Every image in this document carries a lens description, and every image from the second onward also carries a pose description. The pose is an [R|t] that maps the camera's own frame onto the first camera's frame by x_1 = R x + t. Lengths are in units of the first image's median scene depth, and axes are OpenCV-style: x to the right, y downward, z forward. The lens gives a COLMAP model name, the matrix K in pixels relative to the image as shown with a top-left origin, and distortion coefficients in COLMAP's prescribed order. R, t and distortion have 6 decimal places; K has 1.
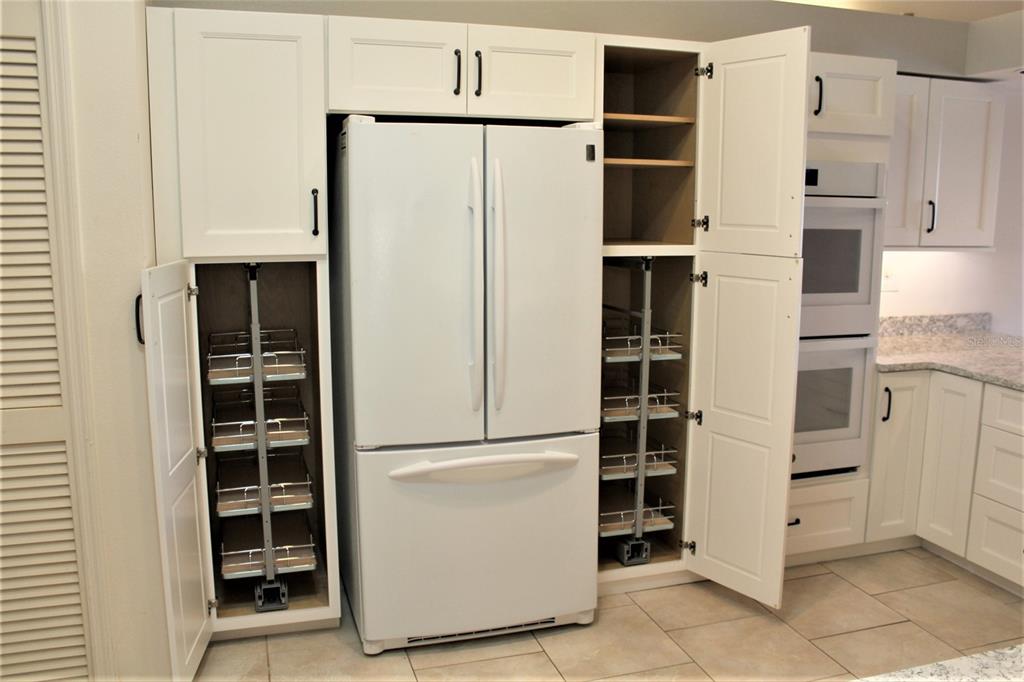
lens RADIAL K [[916.2, 0, 512.0], [0, 916.2, 341.0], [0, 0, 1]] dist [-0.118911, 0.014754]
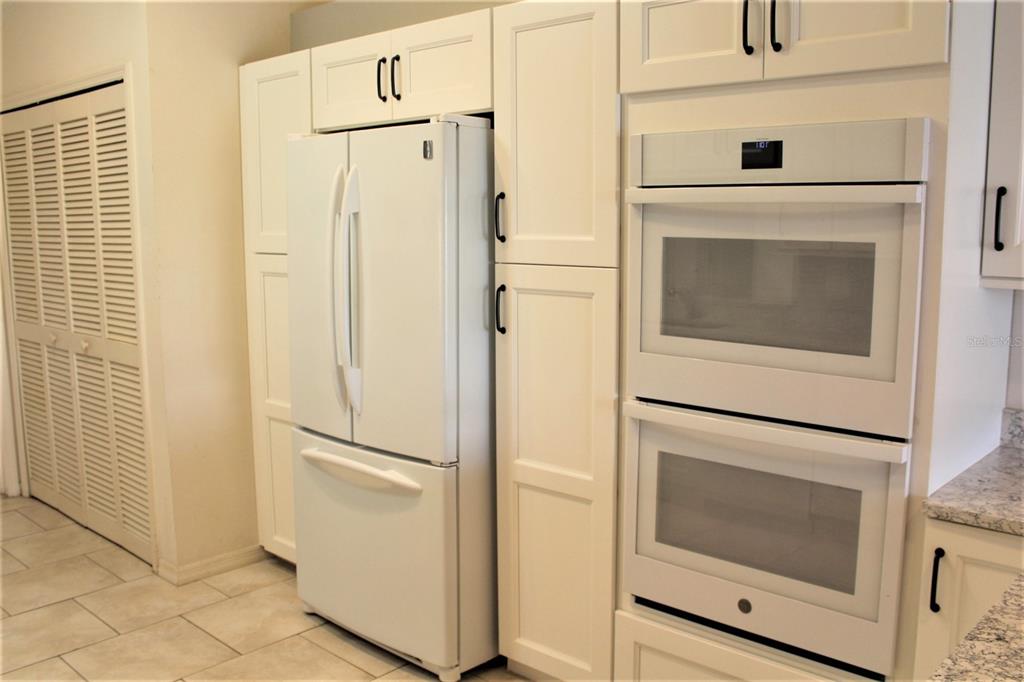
lens RADIAL K [[916.2, 0, 512.0], [0, 916.2, 341.0], [0, 0, 1]] dist [-0.118911, 0.014754]
pose [[0.477183, 0.107603, -0.872191, 0.761877], [-0.130269, 0.990172, 0.050887, -0.063531], [0.869095, 0.089337, 0.486511, 0.542632]]
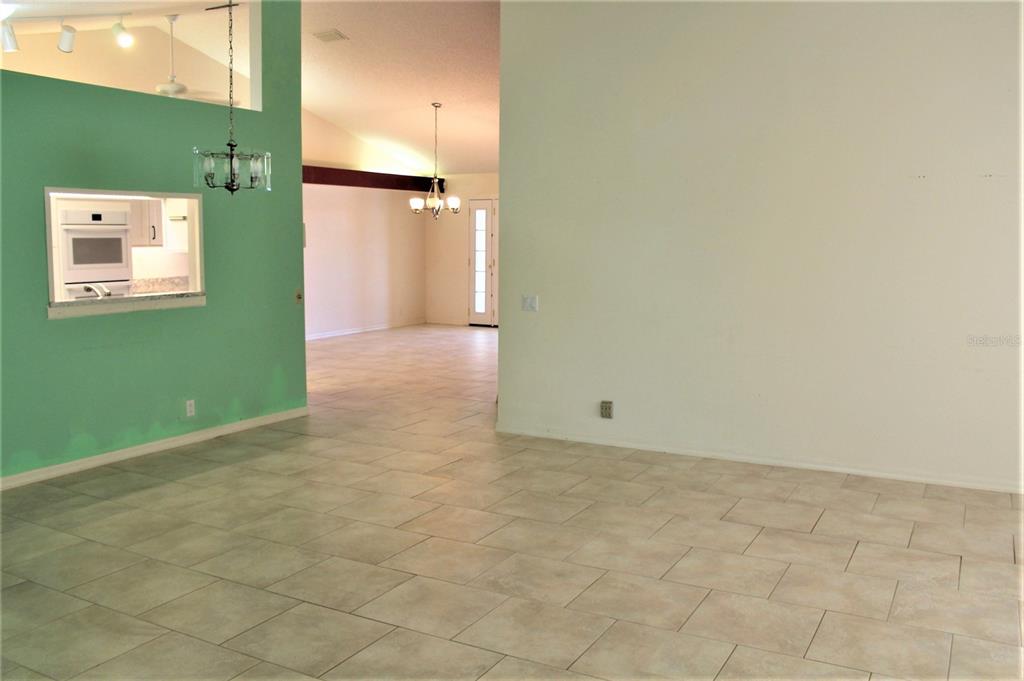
lens RADIAL K [[916.2, 0, 512.0], [0, 916.2, 340.5], [0, 0, 1]] dist [-0.118911, 0.014754]
pose [[0.745289, -0.083338, 0.661512, -0.478308], [0.111278, 0.993789, -0.000173, 0.284574], [-0.657390, 0.073741, 0.749934, -1.578647]]
